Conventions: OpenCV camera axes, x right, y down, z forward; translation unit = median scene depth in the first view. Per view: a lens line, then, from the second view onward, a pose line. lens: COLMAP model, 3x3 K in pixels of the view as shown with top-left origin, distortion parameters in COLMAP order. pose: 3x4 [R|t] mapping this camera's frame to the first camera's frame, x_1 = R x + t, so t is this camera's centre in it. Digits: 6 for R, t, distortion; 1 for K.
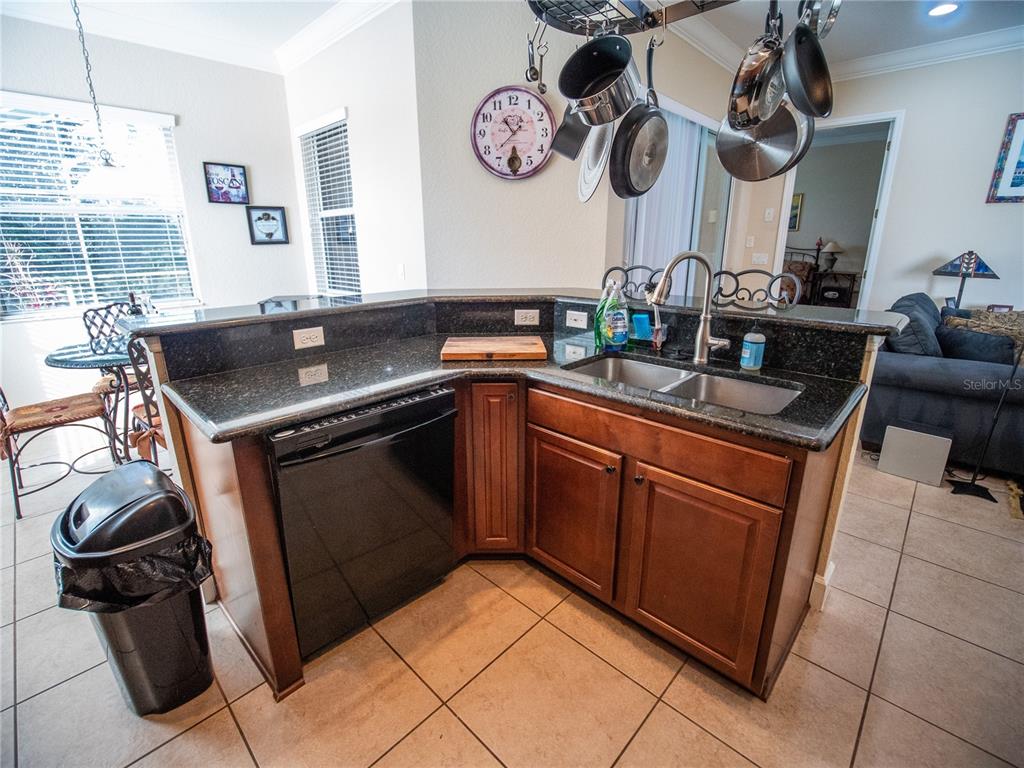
lens RADIAL K [[470.0, 0, 512.7], [0, 470.0, 380.7], [0, 0, 1]] dist [-0.004325, -0.000344]
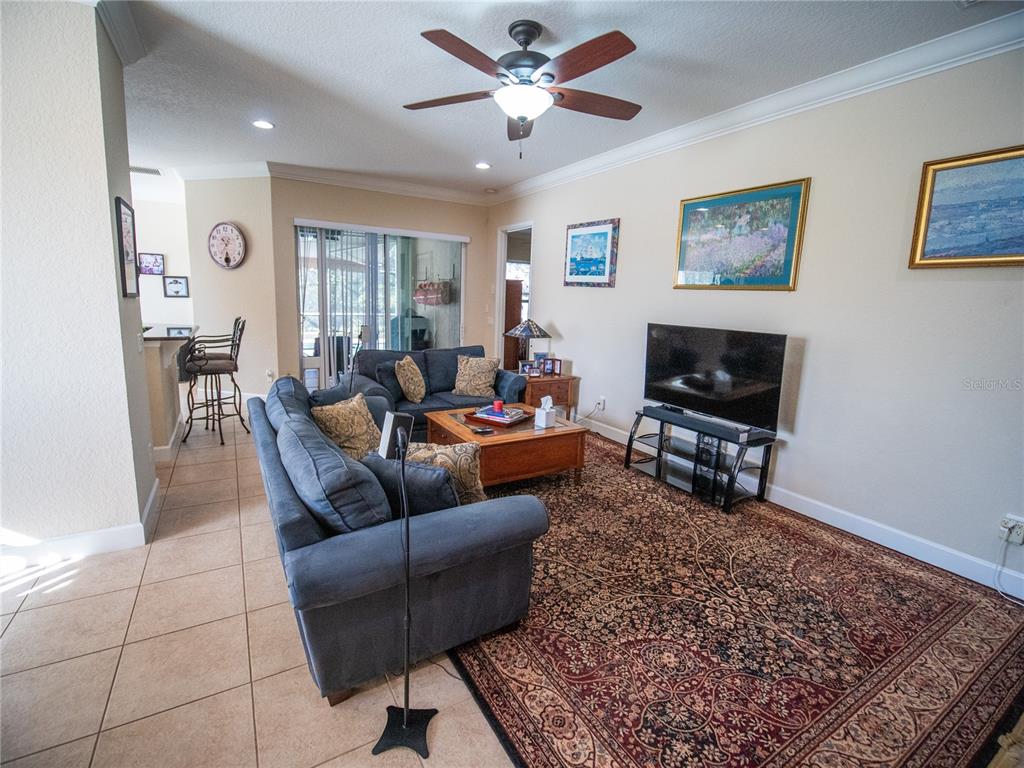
lens RADIAL K [[470.0, 0, 509.1], [0, 470.0, 381.0], [0, 0, 1]] dist [-0.004325, -0.000344]
pose [[0.965393, 0.078082, -0.248837, 1.401673], [-0.104591, 0.989954, -0.095137, 0.059310], [0.238908, 0.117871, 0.963862, -0.411581]]
